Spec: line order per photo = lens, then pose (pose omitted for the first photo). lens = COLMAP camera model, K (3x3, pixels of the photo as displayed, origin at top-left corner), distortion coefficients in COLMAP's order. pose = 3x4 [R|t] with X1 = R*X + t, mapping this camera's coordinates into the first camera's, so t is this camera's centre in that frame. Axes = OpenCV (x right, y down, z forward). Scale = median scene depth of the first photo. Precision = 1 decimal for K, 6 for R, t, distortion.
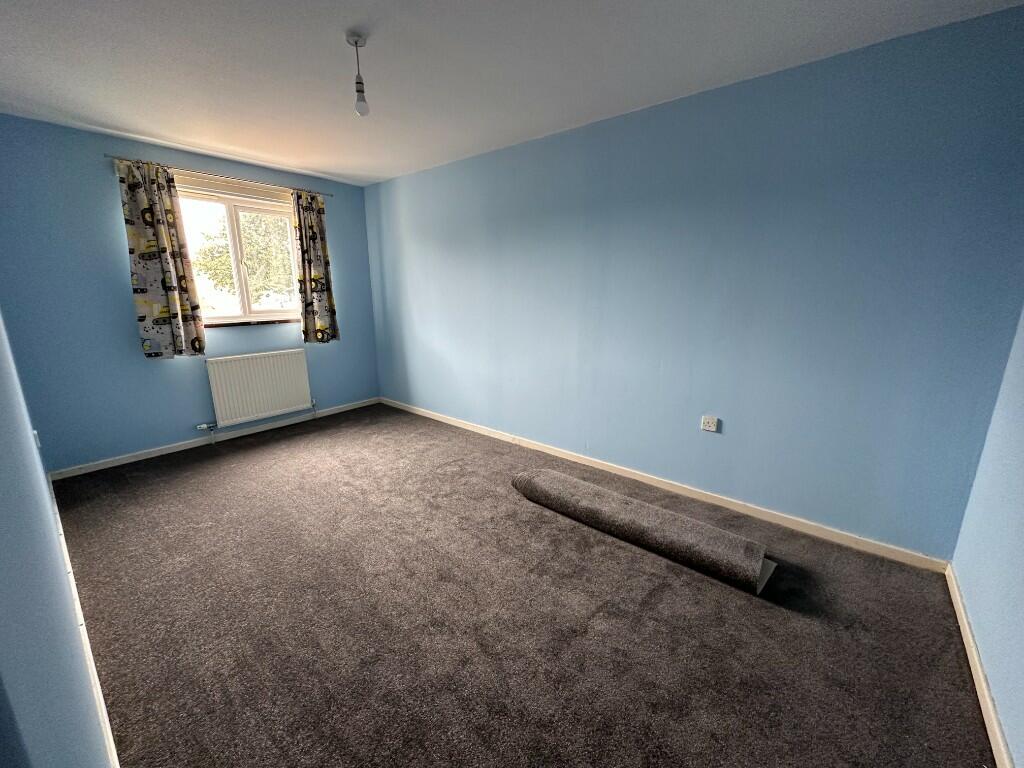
lens RADIAL K [[414.1, 0, 510.4], [0, 414.1, 385.2], [0, 0, 1]] dist [0.006261, 0.000103]
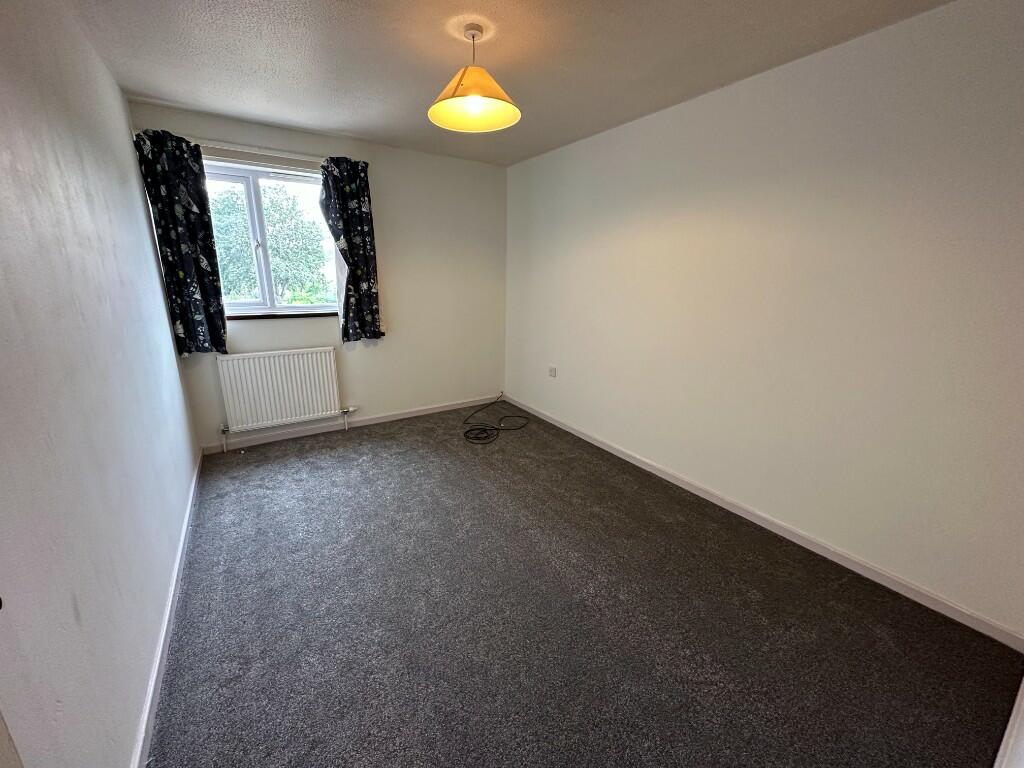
lens RADIAL K [[414.1, 0, 510.4], [0, 414.1, 385.2], [0, 0, 1]] dist [0.006261, 0.000103]
pose [[0.960315, 0.055144, -0.273411, 0.084681], [-0.056745, 0.998387, 0.002057, -0.030004], [0.273083, 0.013540, 0.961895, 0.301786]]
